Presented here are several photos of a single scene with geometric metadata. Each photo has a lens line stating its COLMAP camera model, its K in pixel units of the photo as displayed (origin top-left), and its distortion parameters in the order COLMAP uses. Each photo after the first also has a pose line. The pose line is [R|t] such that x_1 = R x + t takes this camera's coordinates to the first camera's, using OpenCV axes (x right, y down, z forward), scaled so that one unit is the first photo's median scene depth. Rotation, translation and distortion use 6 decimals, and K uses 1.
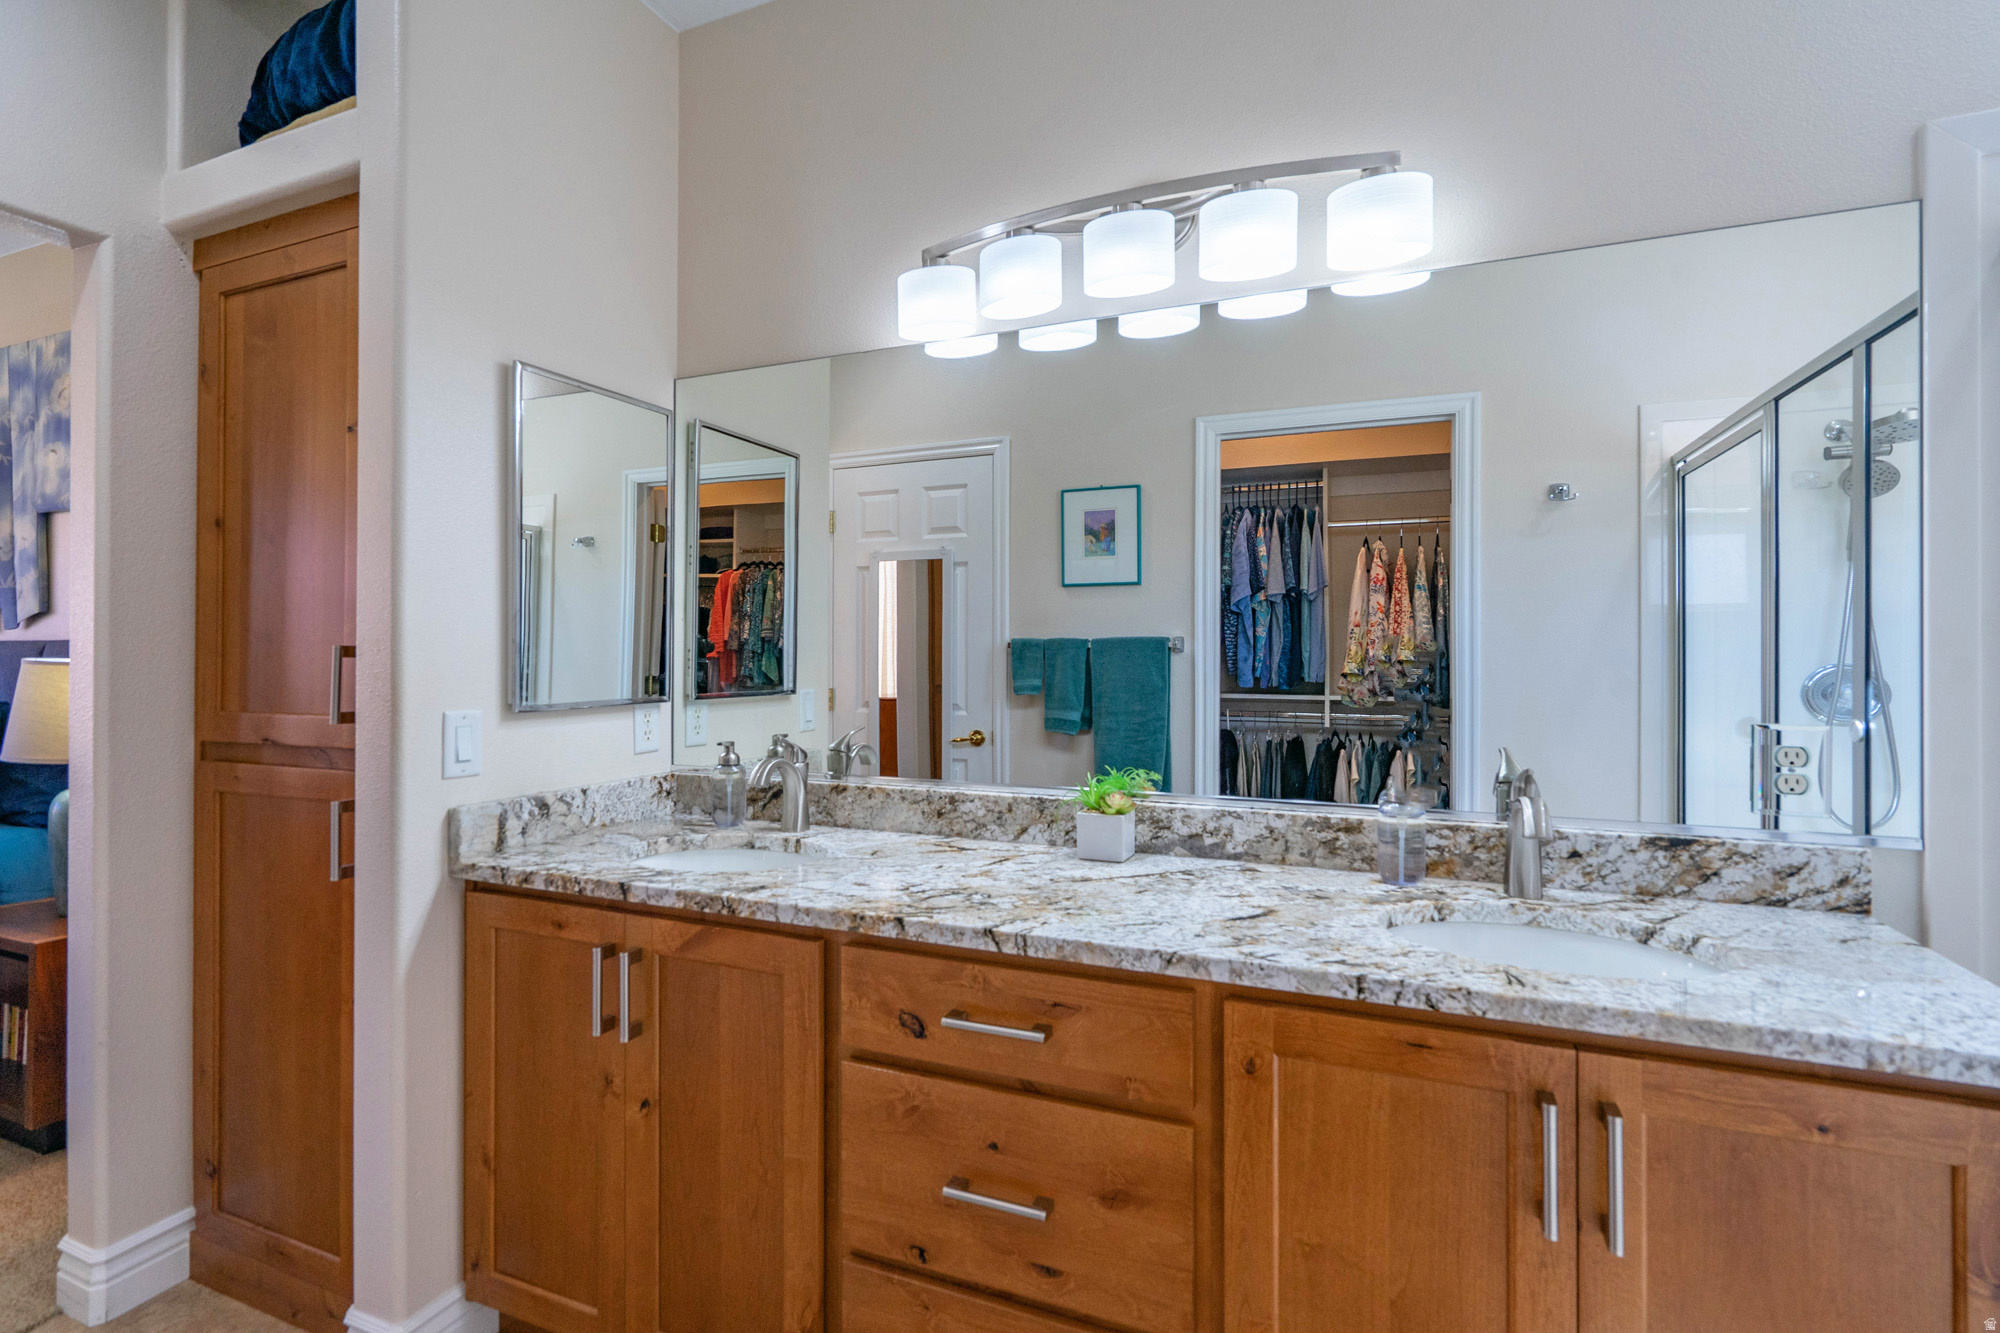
lens RADIAL K [[924.2, 0, 999.6], [0, 924.2, 655.1], [0, 0, 1]] dist [-0.005893, 0.000796]
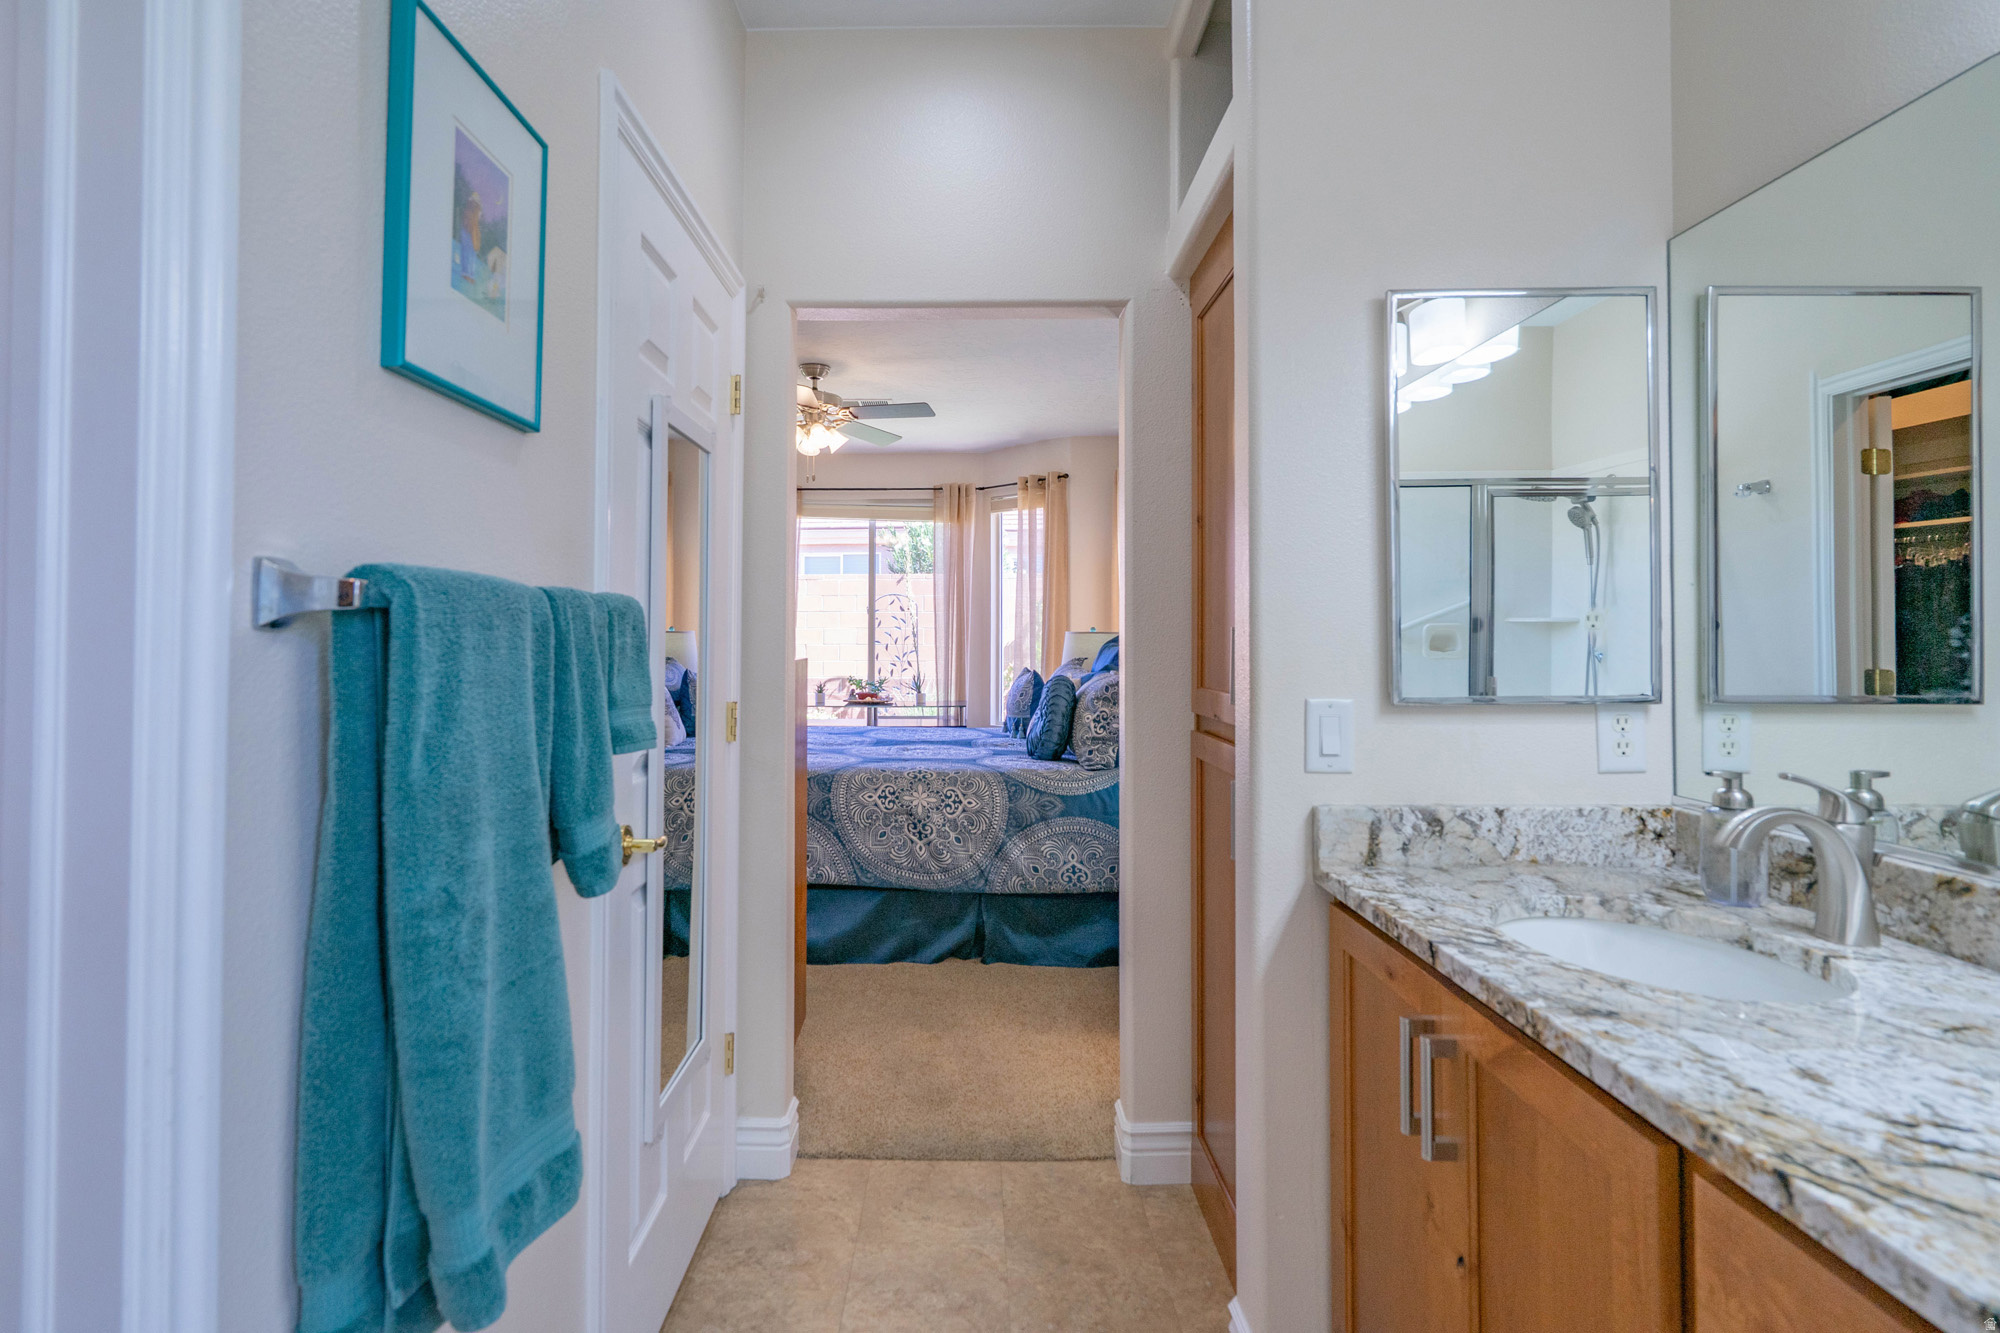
lens RADIAL K [[975.3, 0, 954.1], [0, 975.3, 622.4], [0, 0, 1]] dist [-0.001240, 0.000316]
pose [[0.378346, -0.016709, -0.925514, 0.145432], [0.002020, 0.999850, -0.017225, 0.001797], [0.925662, 0.004648, 0.378322, 0.283385]]
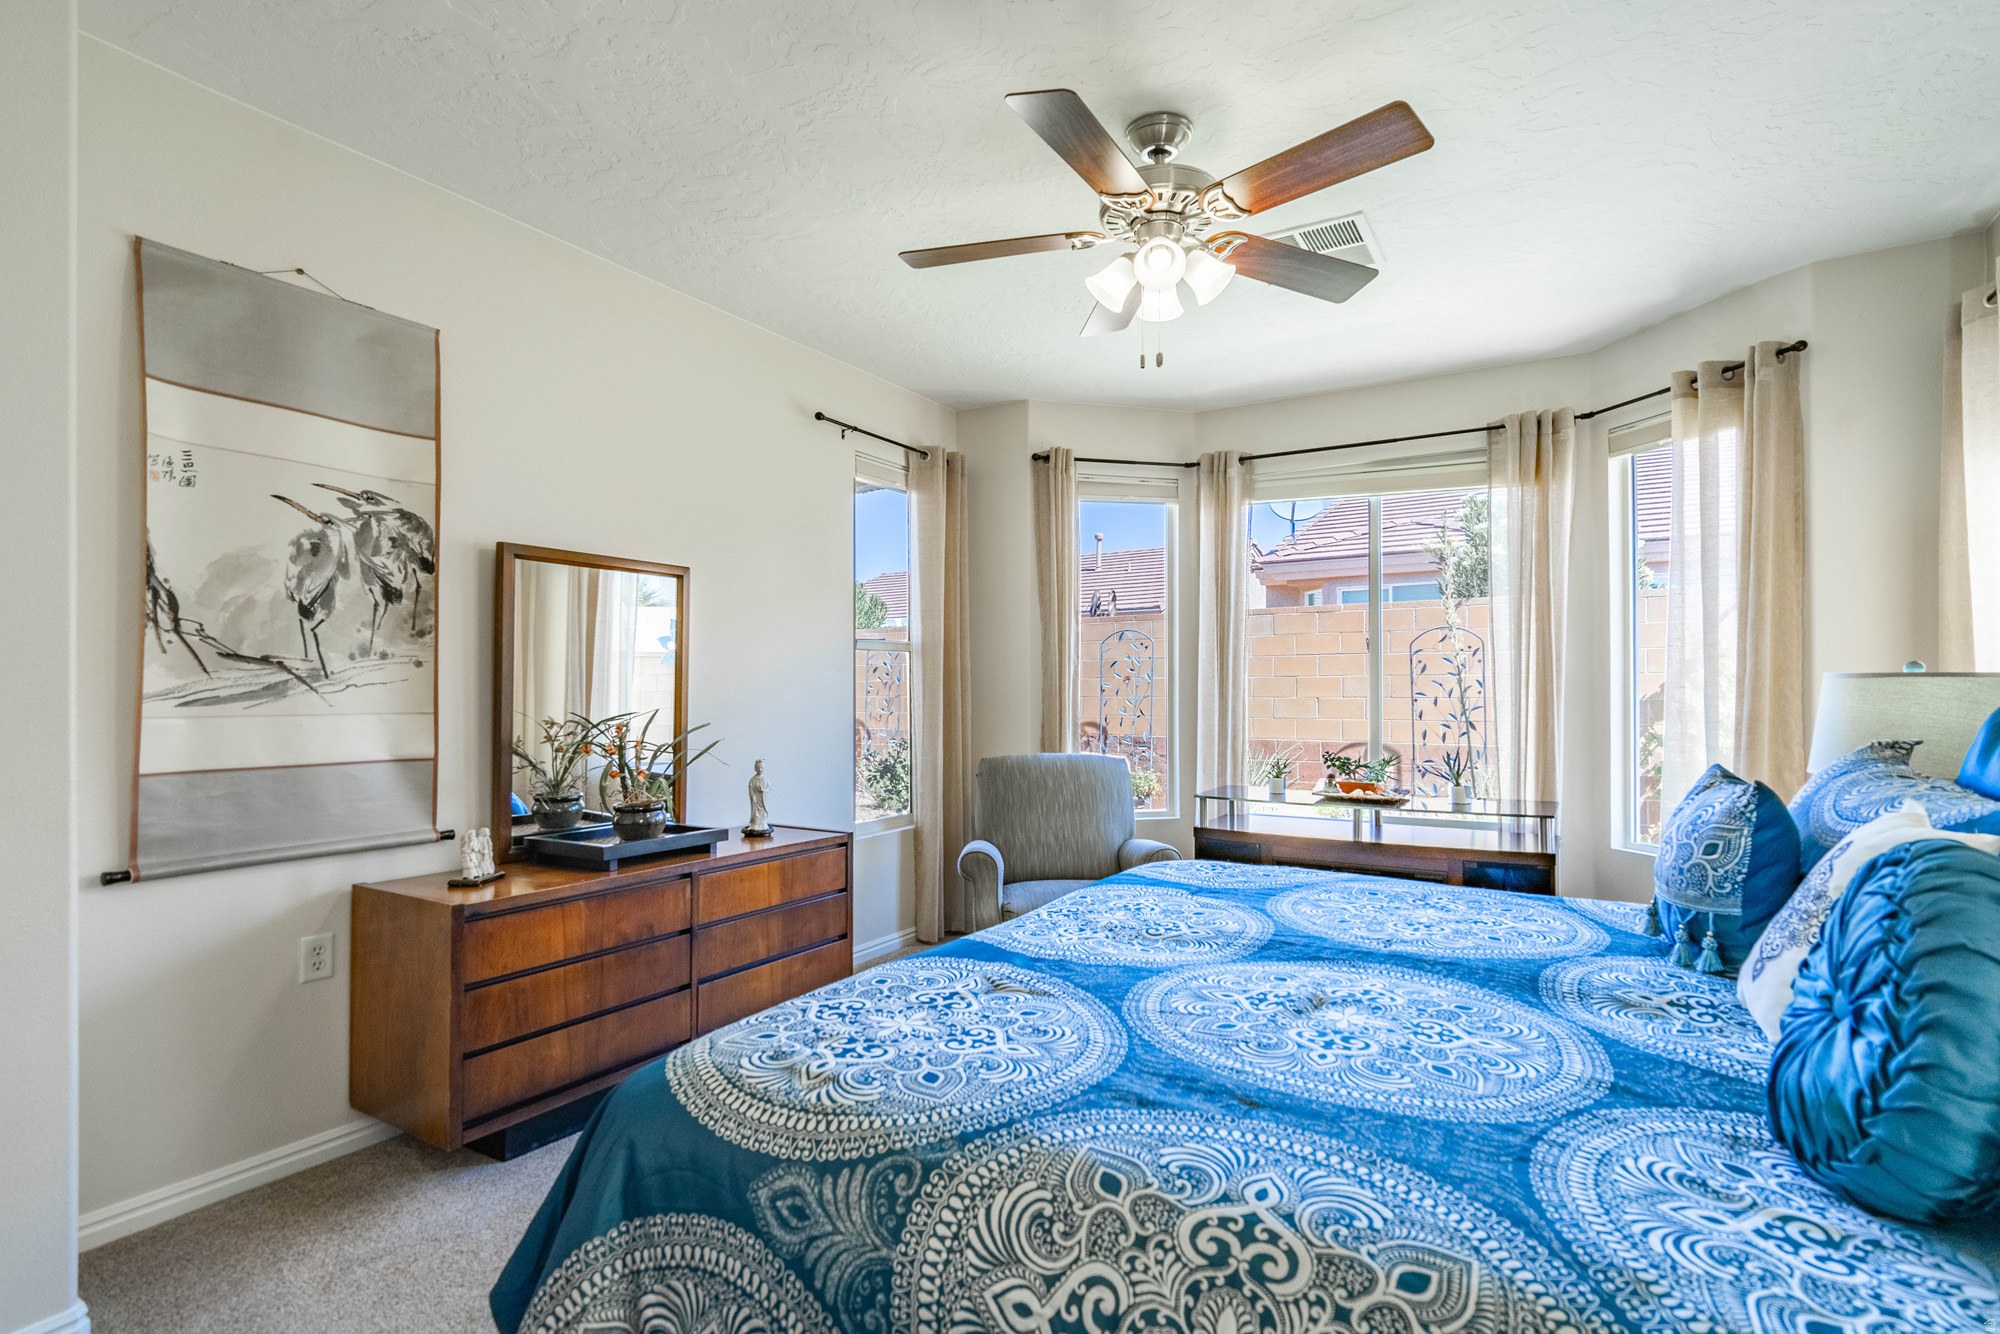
lens RADIAL K [[924.2, 0, 963.9], [0, 924.2, 687.5], [0, 0, 1]] dist [-0.005893, 0.000796]
pose [[-0.186055, -0.004238, -0.982530, -2.005573], [0.004493, 0.999977, -0.005165, -0.003223], [0.982529, -0.005375, -0.186031, 1.265576]]
